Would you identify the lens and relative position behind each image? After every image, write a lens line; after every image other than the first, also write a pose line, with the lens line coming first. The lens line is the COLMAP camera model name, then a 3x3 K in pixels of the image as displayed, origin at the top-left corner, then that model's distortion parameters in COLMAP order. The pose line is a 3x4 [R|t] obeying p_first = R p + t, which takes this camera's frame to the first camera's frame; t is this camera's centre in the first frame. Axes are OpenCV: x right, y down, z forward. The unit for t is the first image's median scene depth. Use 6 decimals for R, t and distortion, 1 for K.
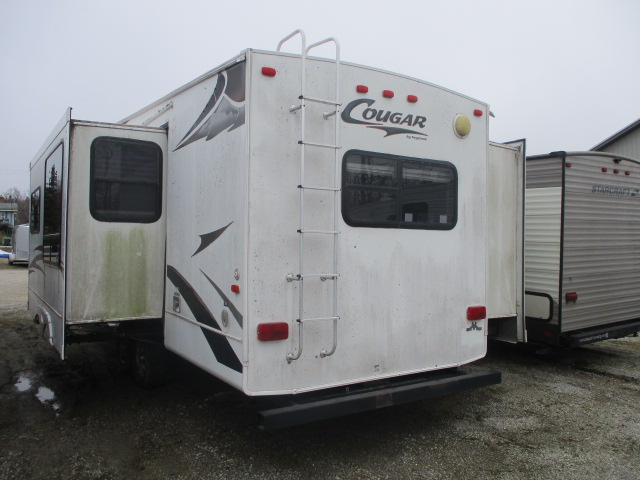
lens RADIAL K [[533.6, 0, 320.0], [0, 533.6, 240.0], [0, 0, 1]] dist [-0.033494, 0.007459]
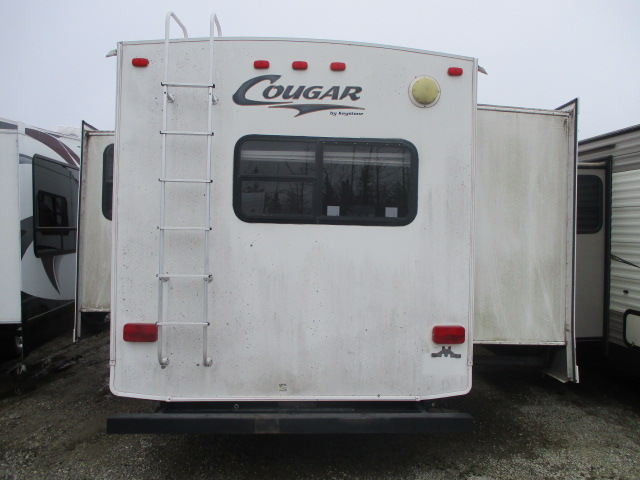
lens RADIAL K [[533.6, 0, 320.0], [0, 533.6, 240.0], [0, 0, 1]] dist [-0.033494, 0.007459]
pose [[0.874868, 0.005130, -0.484334, 0.552183], [-0.005609, 0.999984, 0.000460, 0.002482], [0.484328, 0.002314, 0.874883, 0.268993]]
